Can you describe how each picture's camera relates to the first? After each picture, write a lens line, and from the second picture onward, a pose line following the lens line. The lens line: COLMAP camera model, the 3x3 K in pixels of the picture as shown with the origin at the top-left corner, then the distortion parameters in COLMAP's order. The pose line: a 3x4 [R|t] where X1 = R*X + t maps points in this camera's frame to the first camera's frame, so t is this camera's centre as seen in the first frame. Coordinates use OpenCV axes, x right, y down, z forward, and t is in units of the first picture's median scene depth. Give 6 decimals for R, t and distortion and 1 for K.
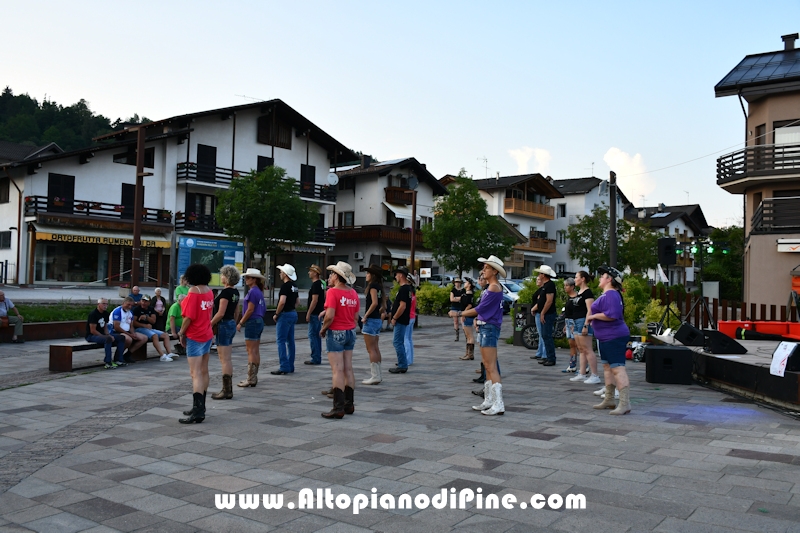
lens RADIAL K [[739.9, 0, 400.0], [0, 739.9, 266.5], [0, 0, 1]] dist [0.011403, 0.011834]
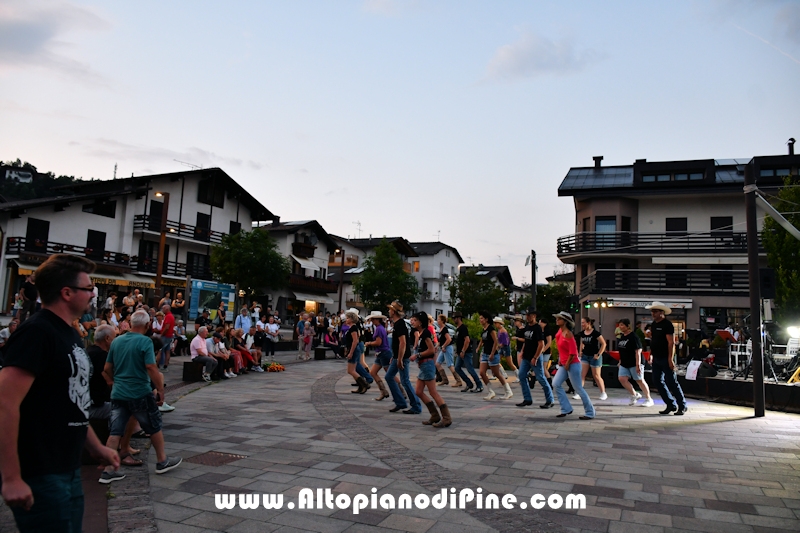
lens RADIAL K [[619.0, 0, 400.0], [0, 619.0, 266.5], [0, 0, 1]] dist [-0.012055, 0.000720]
pose [[0.970942, 0.046264, 0.234800, -0.110022], [-0.030530, 0.997065, -0.070211, 0.000201], [-0.237359, 0.061002, 0.969505, -0.059946]]
